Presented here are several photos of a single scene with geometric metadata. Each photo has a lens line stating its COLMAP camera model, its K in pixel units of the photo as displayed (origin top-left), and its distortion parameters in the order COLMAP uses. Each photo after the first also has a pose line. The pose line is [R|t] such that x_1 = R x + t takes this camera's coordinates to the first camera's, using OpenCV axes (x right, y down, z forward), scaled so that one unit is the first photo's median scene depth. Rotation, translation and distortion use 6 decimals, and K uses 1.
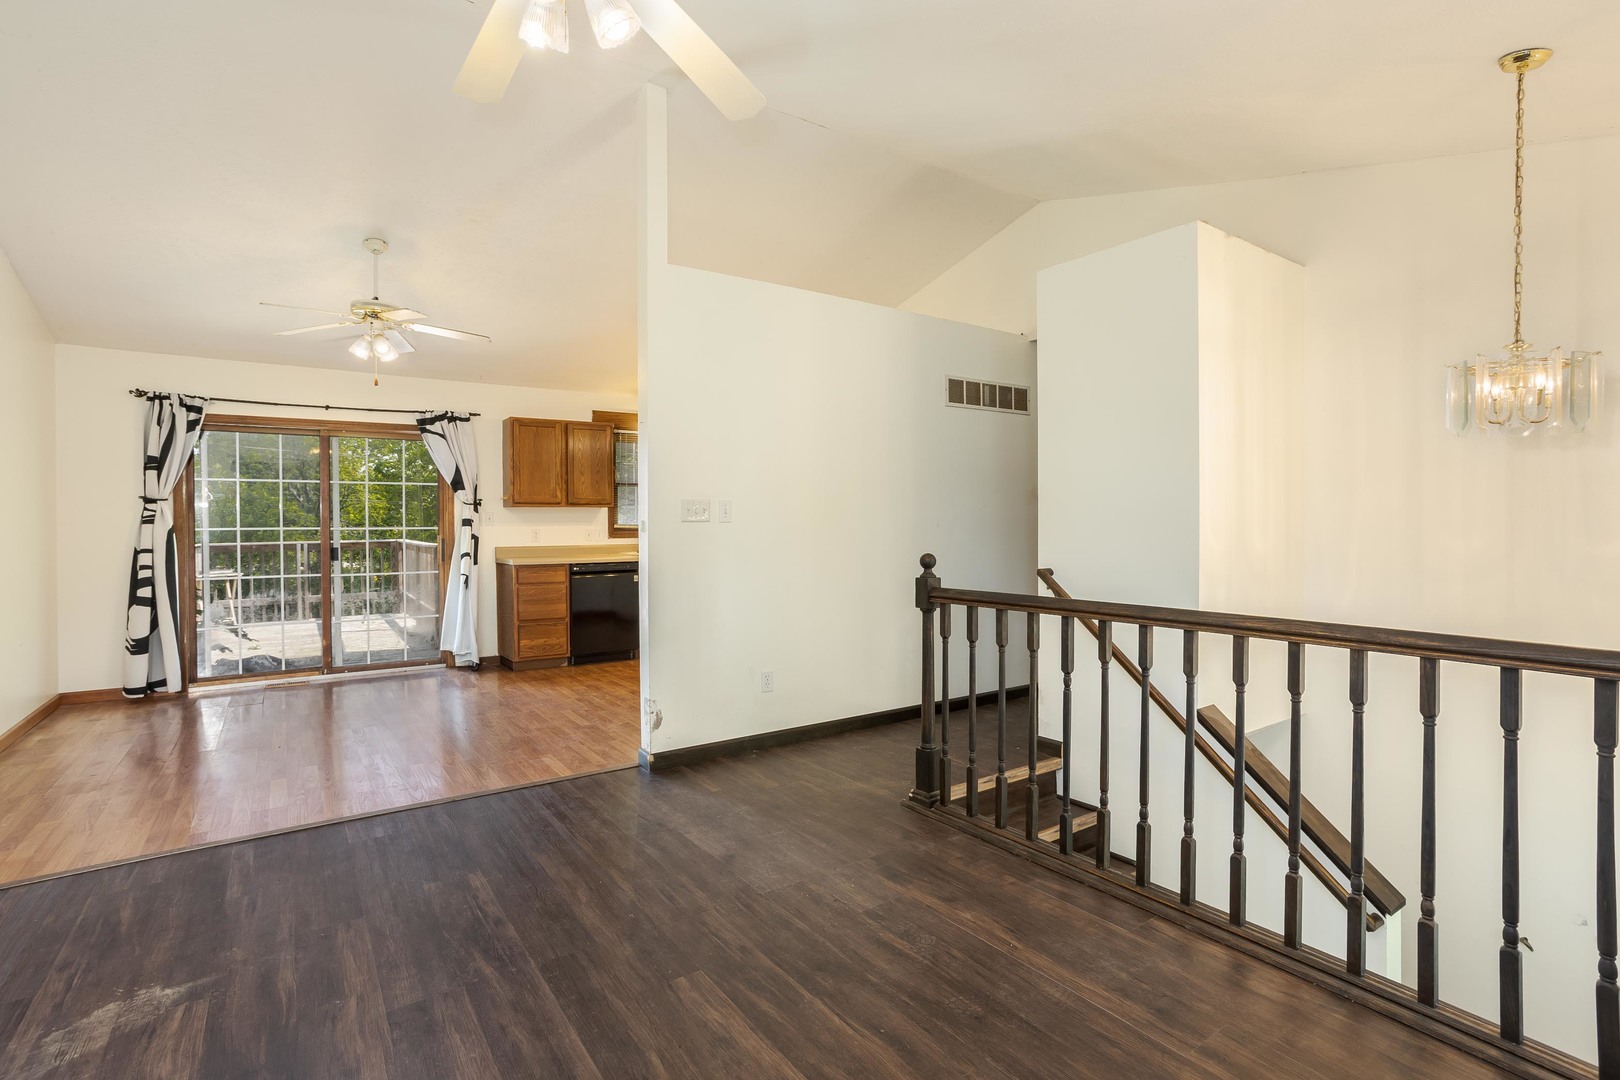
lens RADIAL K [[789.3, 0, 821.0], [0, 789.3, 530.6], [0, 0, 1]] dist [-0.013136, 0.007479]
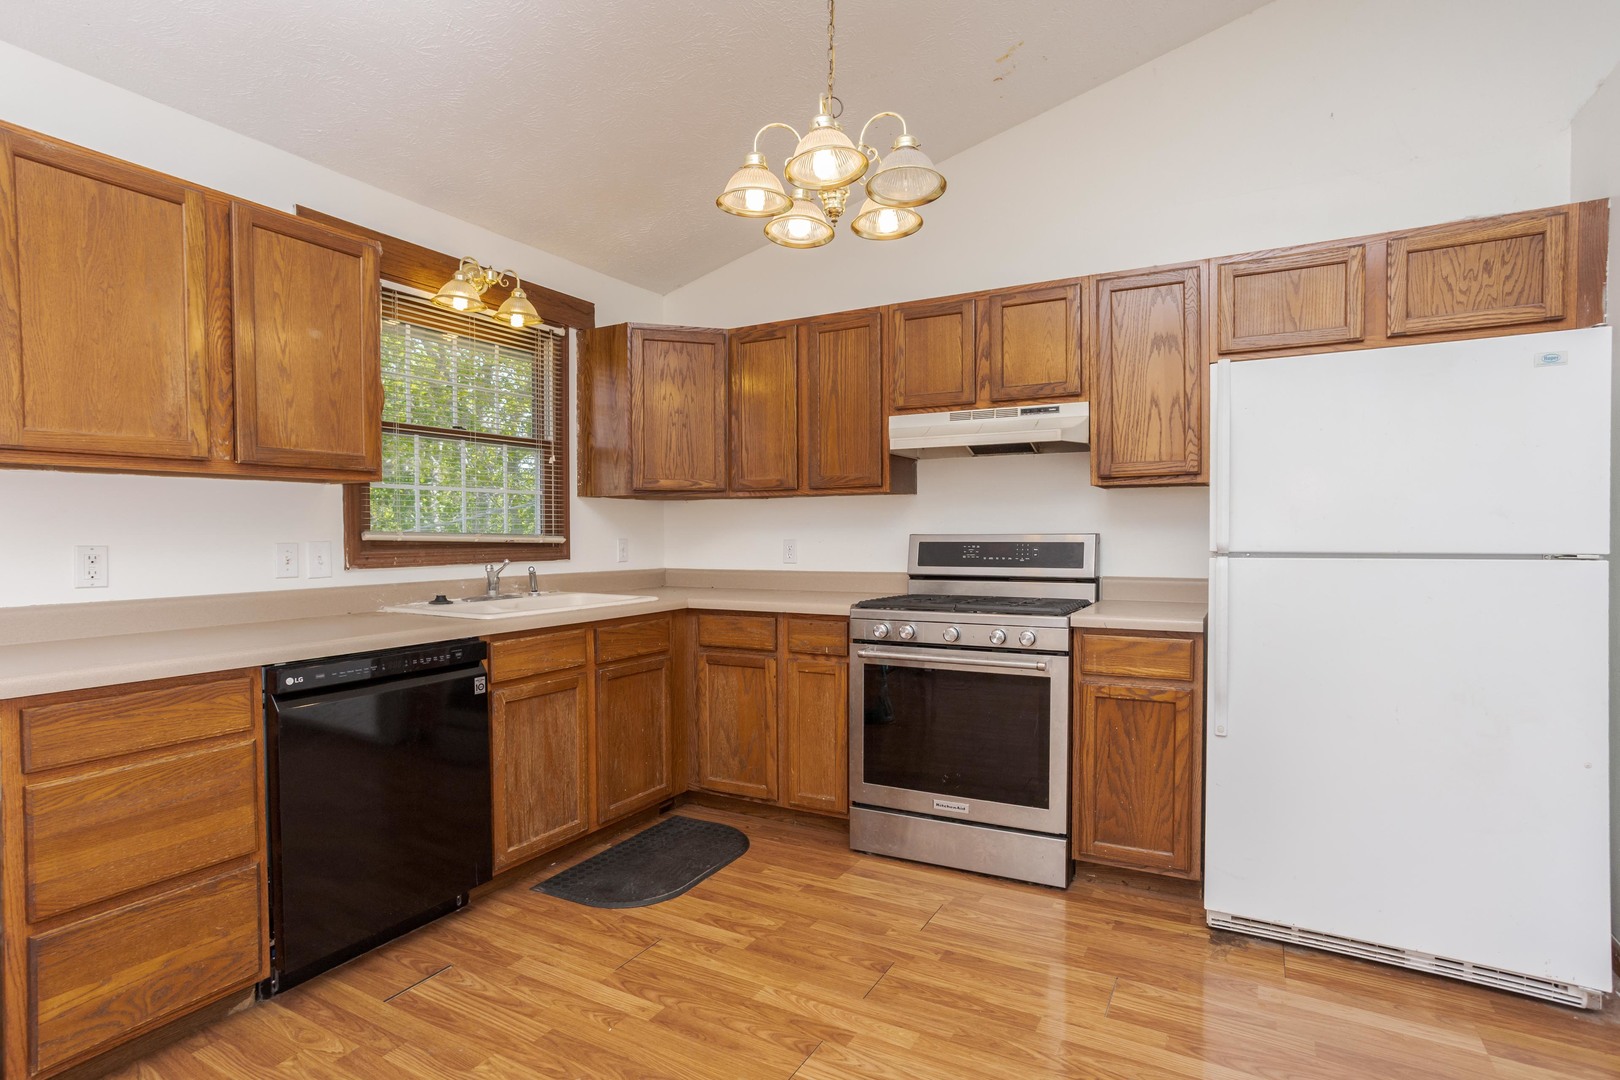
lens RADIAL K [[789.3, 0, 864.3], [0, 789.3, 555.4], [0, 0, 1]] dist [-0.013136, 0.007479]
pose [[0.888733, -0.011778, 0.458273, -0.307302], [0.002726, 0.999788, 0.020408, -0.004460], [-0.458416, -0.016888, 0.888577, 0.774634]]
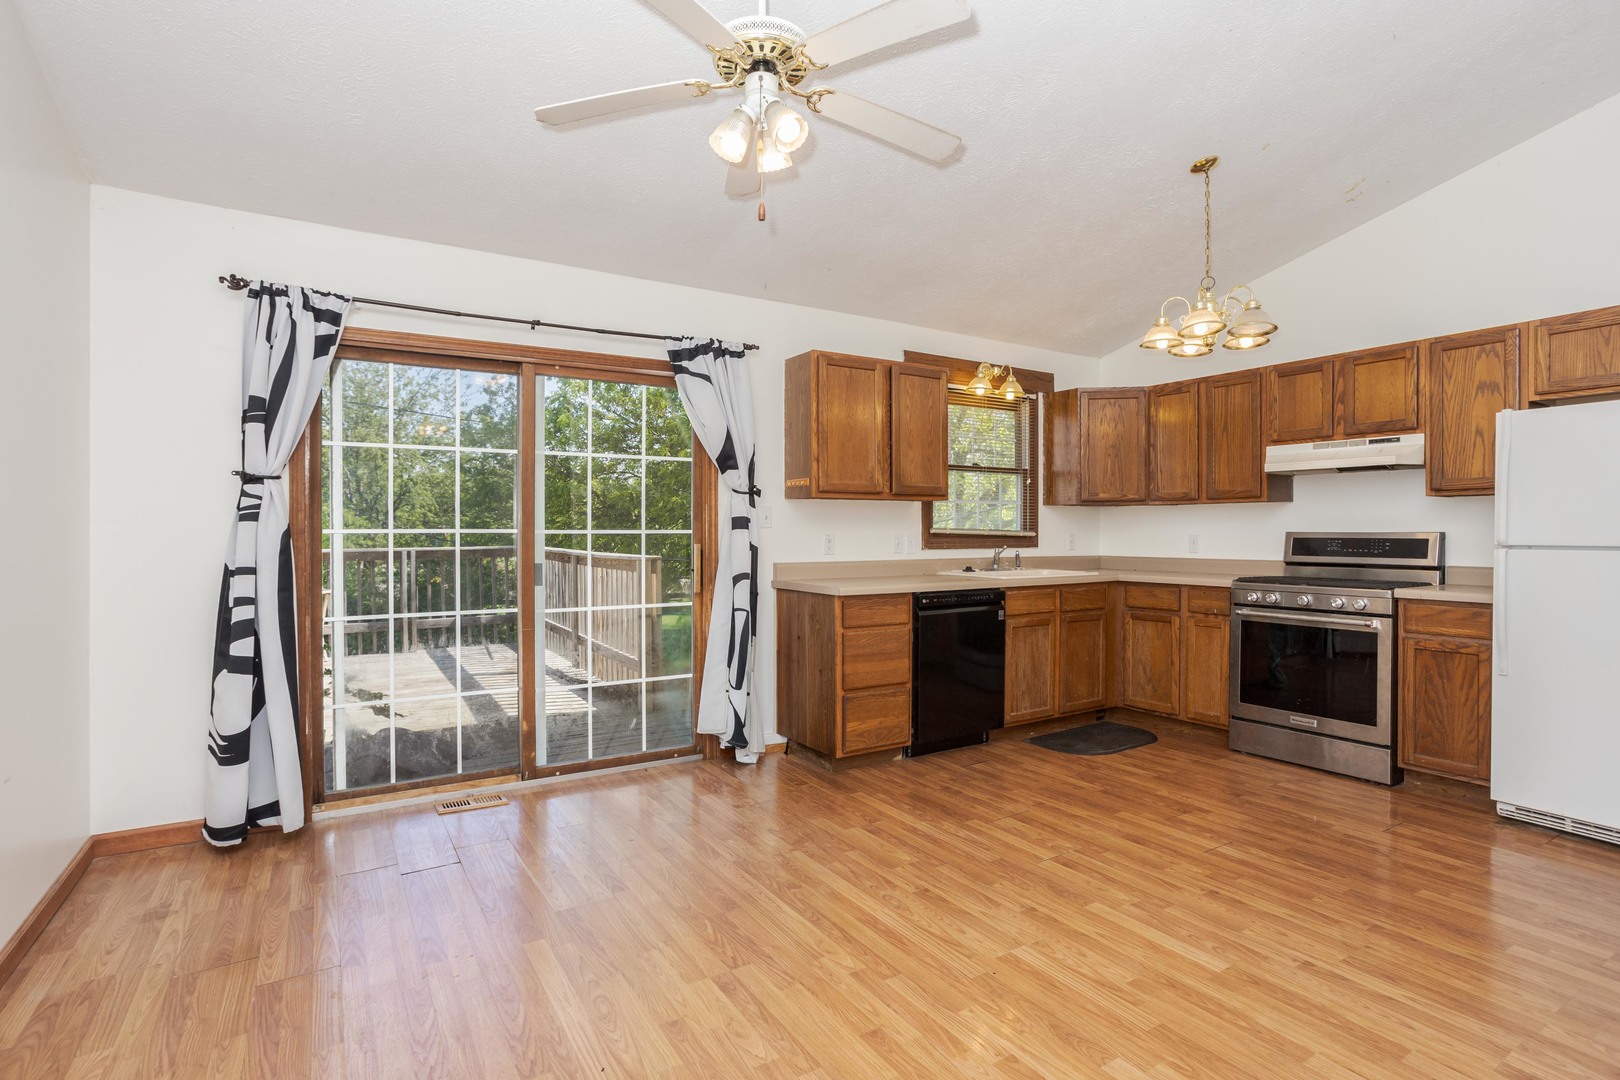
lens RADIAL K [[840.6, 0, 867.6], [0, 840.6, 534.6], [0, 0, 1]] dist [-0.034766, 0.009091]
pose [[0.999754, 0.006087, -0.021347, -0.410615], [-0.006130, 0.999979, -0.001930, -0.000861], [0.021335, 0.002061, 0.999770, 0.430584]]
